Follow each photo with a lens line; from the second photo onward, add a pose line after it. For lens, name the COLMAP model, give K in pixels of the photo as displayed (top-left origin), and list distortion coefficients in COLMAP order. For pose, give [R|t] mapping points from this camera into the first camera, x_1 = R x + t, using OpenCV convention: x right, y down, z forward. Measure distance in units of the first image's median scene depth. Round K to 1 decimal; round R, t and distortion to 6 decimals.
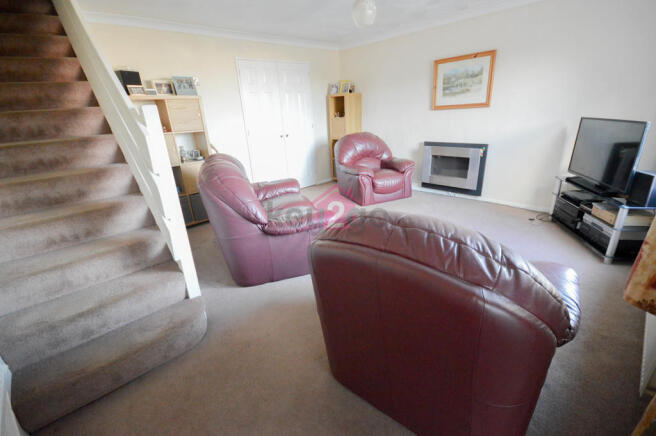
lens RADIAL K [[293.4, 0, 331.3], [0, 293.4, 216.4], [0, 0, 1]] dist [0.001756, 0.000151]
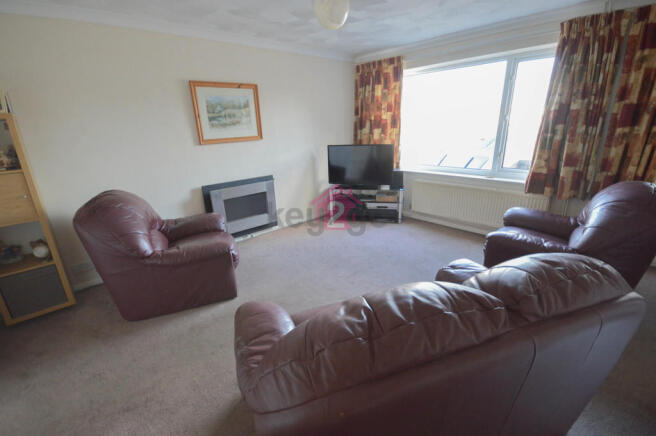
lens RADIAL K [[293.4, 0, 331.3], [0, 293.4, 216.4], [0, 0, 1]] dist [0.001756, 0.000151]
pose [[0.010420, -0.249183, 0.968400, -0.463698], [0.373948, 0.899154, 0.227341, -0.263157], [-0.927391, 0.359763, 0.102550, 0.733257]]
